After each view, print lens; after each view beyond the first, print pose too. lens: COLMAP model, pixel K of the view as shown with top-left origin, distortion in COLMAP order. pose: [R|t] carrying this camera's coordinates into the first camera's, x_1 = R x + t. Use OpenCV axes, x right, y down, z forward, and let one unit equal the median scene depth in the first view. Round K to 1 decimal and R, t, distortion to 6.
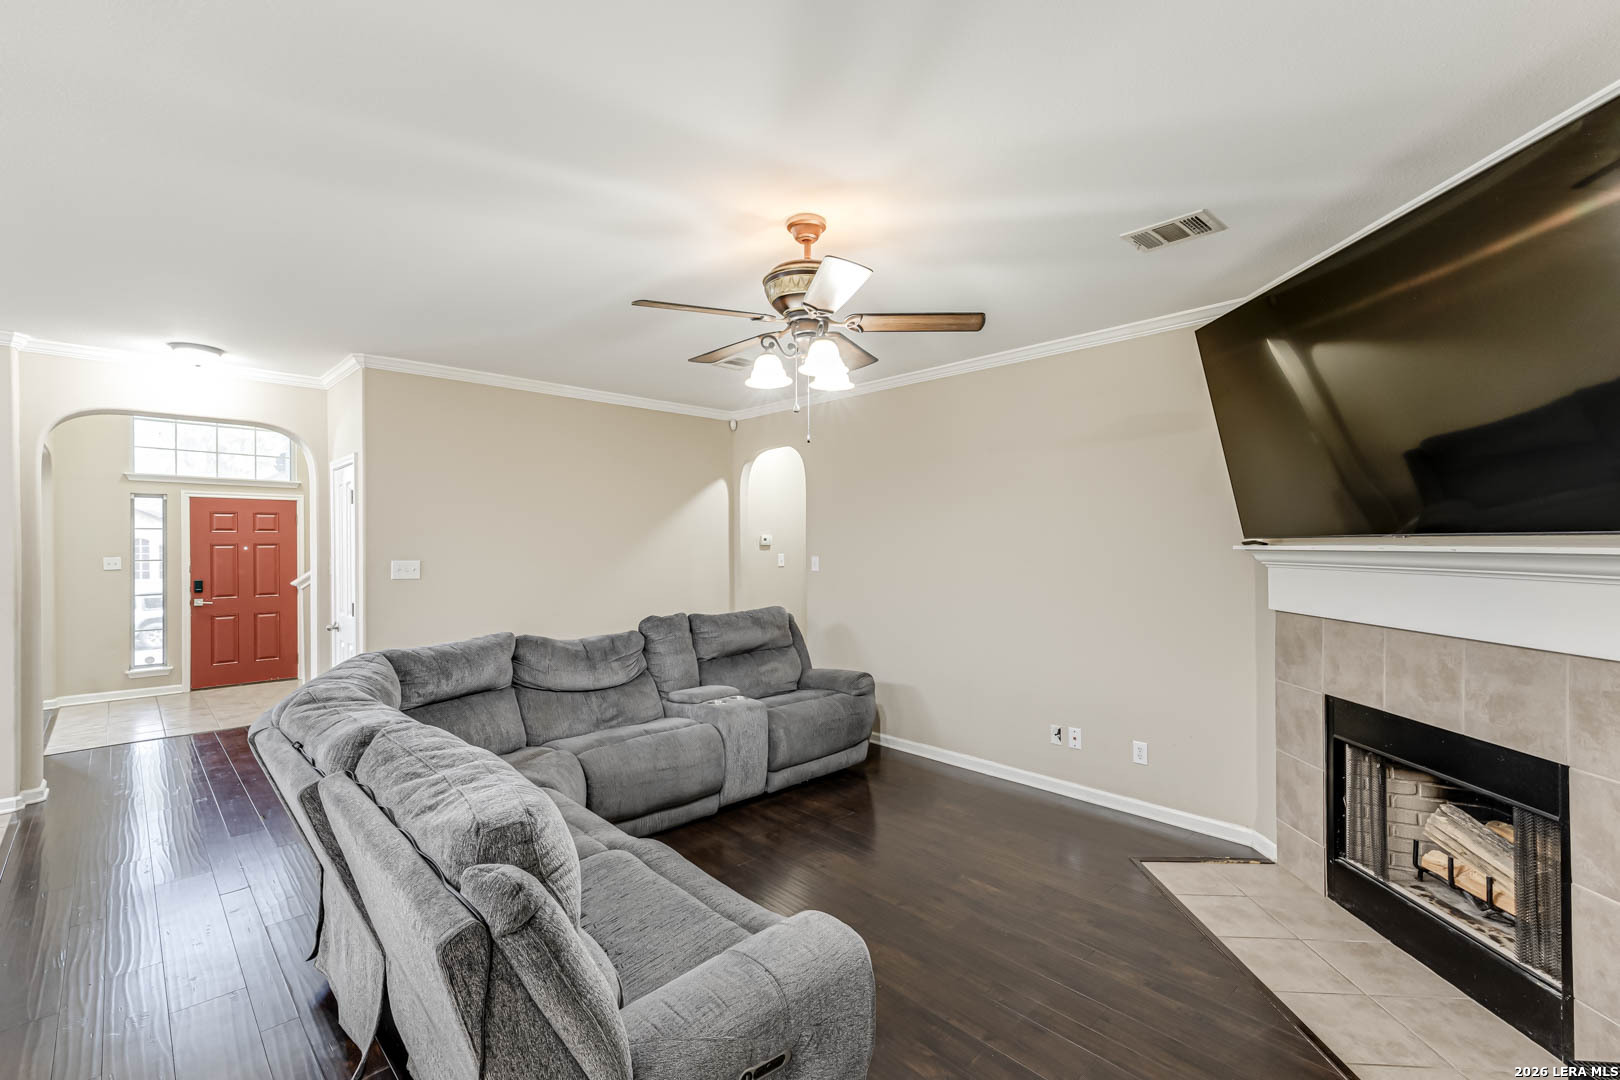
lens RADIAL K [[720.6, 0, 804.1], [0, 720.6, 541.6], [0, 0, 1]] dist [0.021322, 0.000492]
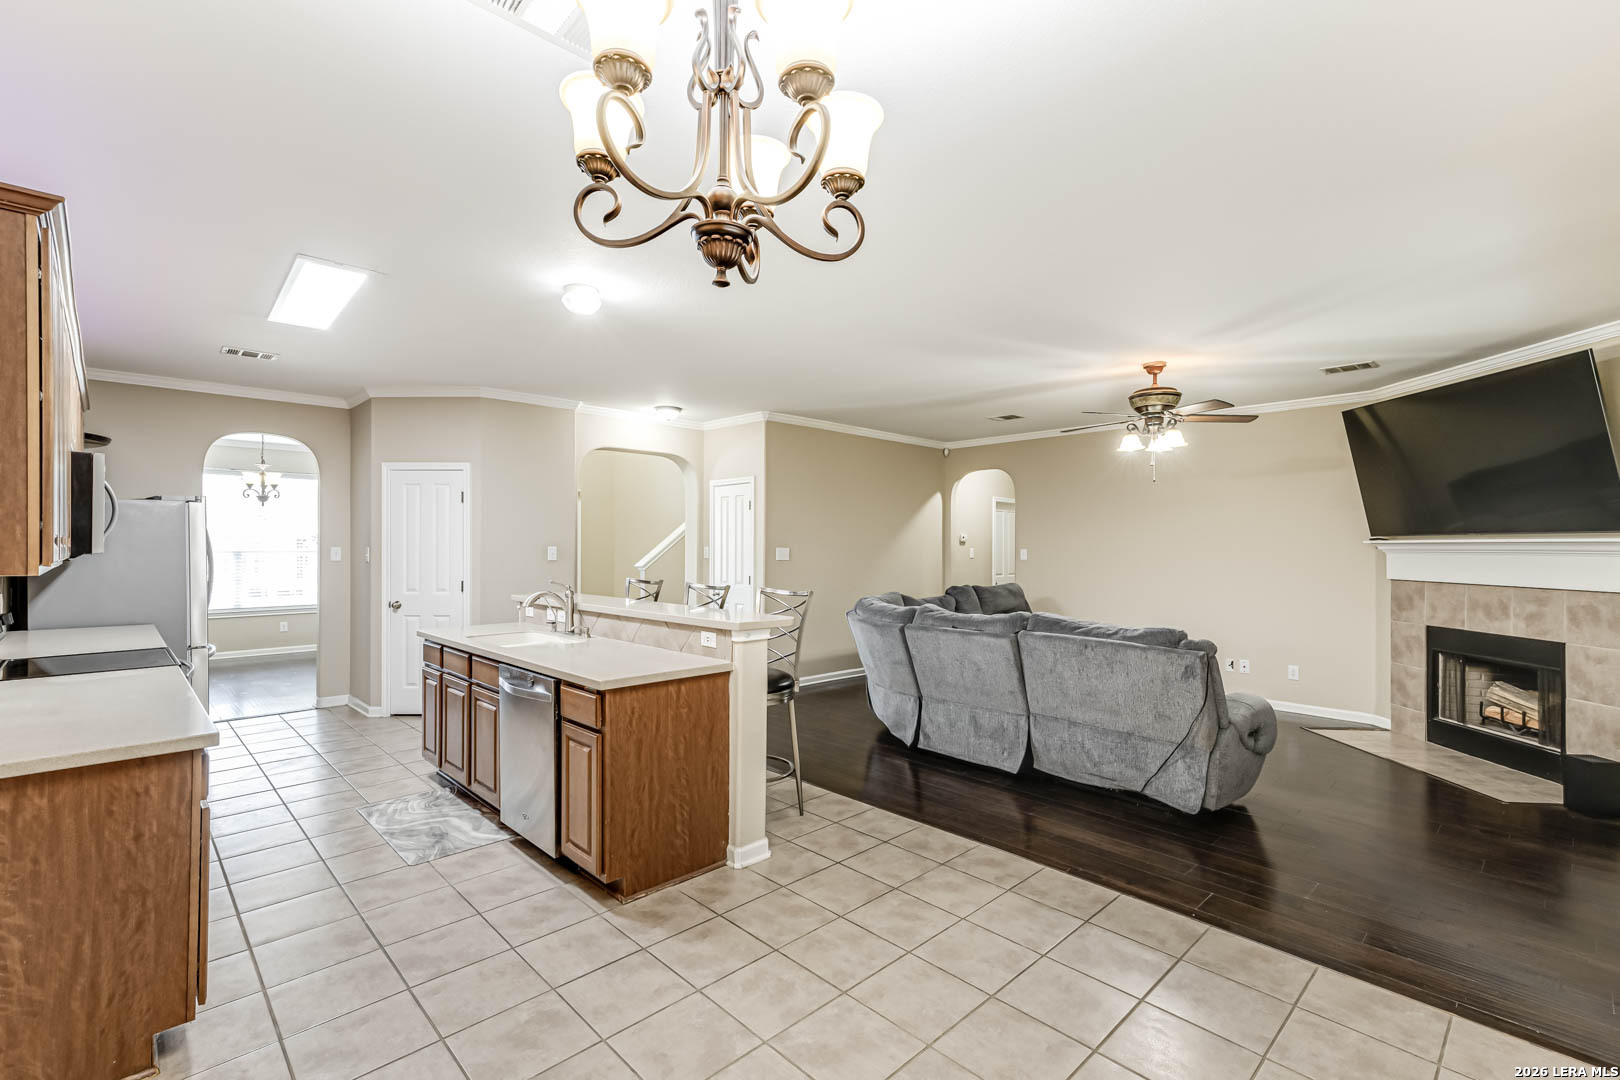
lens RADIAL K [[720.6, 0, 807.8], [0, 720.6, 539.5], [0, 0, 1]] dist [0.021322, 0.000492]
pose [[0.999963, 0.008168, 0.002721, -0.753045], [-0.008148, 0.999941, -0.007141, 0.027322], [-0.002779, 0.007119, 0.999971, -0.730141]]
